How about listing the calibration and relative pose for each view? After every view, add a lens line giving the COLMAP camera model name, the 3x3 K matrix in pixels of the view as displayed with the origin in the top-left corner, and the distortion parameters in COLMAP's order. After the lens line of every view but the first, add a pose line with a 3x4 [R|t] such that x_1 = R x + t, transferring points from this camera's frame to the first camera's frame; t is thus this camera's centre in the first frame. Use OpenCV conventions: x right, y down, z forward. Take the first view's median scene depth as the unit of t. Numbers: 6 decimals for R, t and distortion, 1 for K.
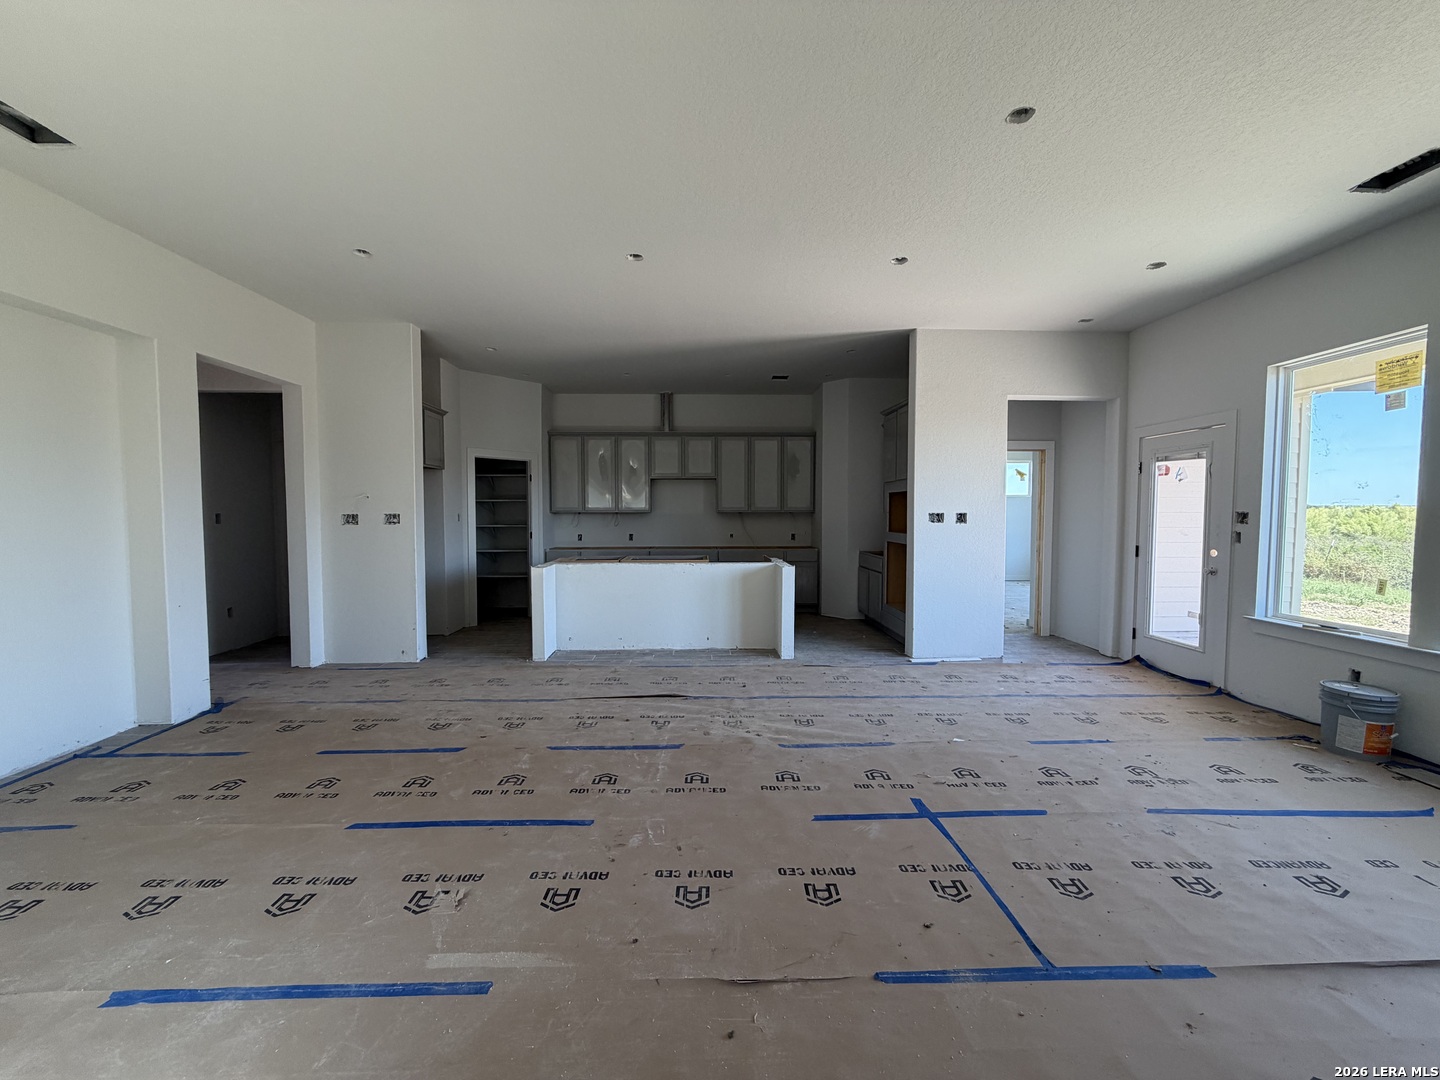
lens RADIAL K [[578.2, 0, 719.3], [0, 578.2, 538.0], [0, 0, 1]] dist [0.001025, 0.000050]
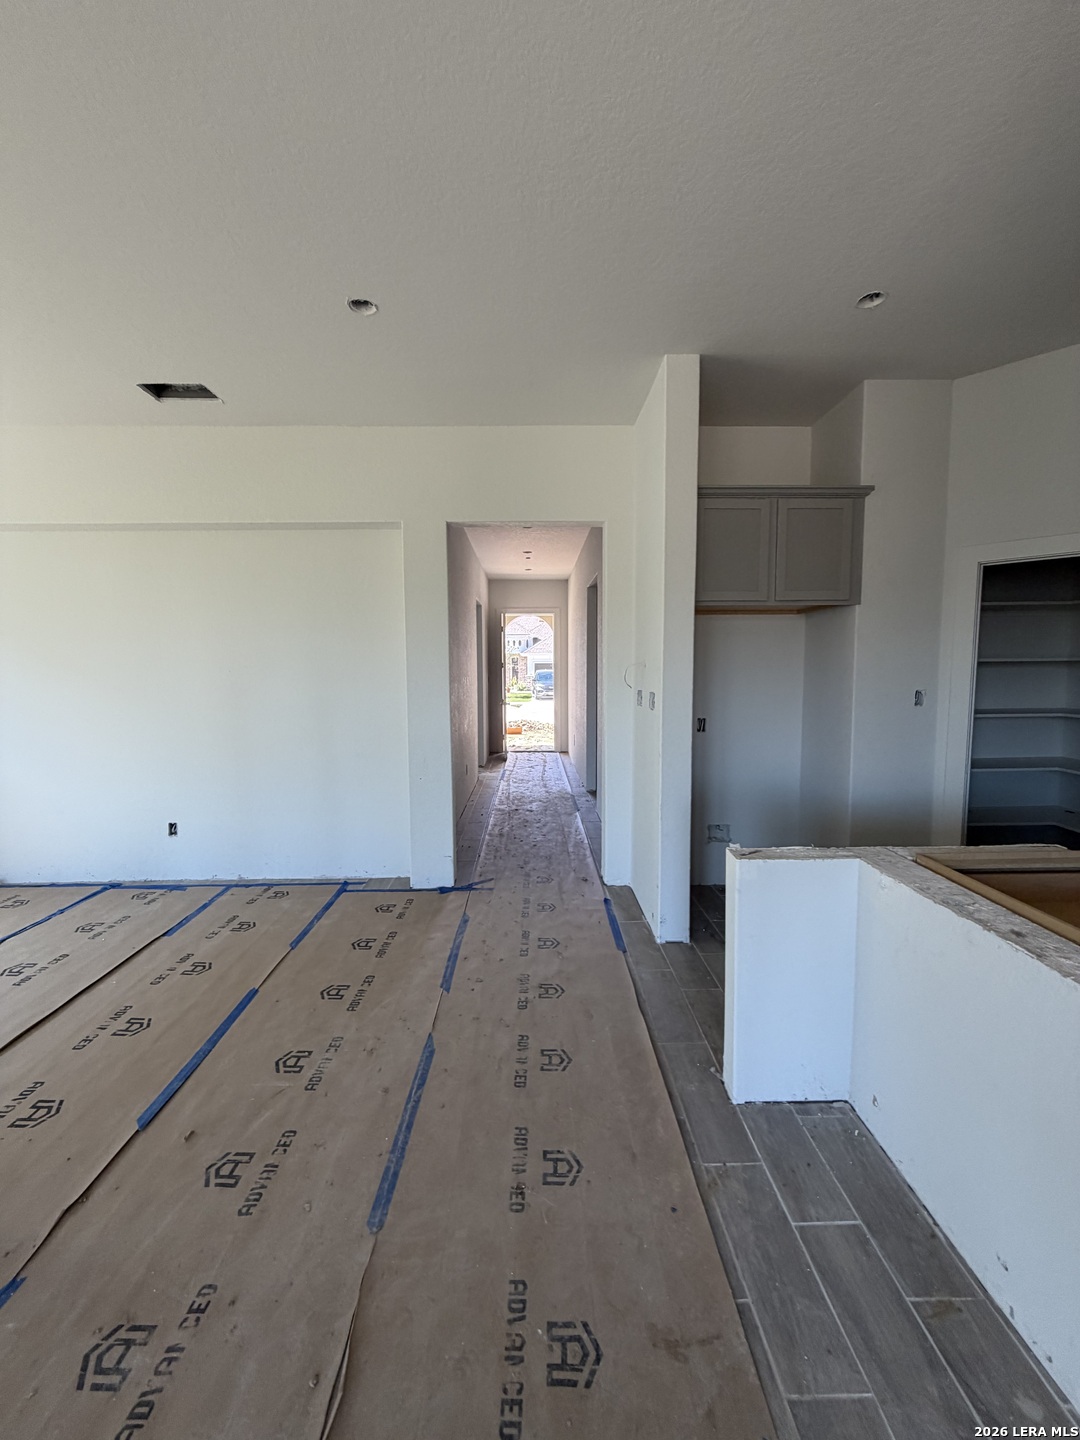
lens RADIAL K [[578.2, 0, 541.9], [0, 578.2, 718.7], [0, 0, 1]] dist [0.001025, 0.000050]
pose [[-0.012811, 0.088367, -0.996006, 0.072213], [-0.045627, 0.994998, 0.088865, -0.089340], [0.998876, 0.046584, -0.008715, 1.261376]]
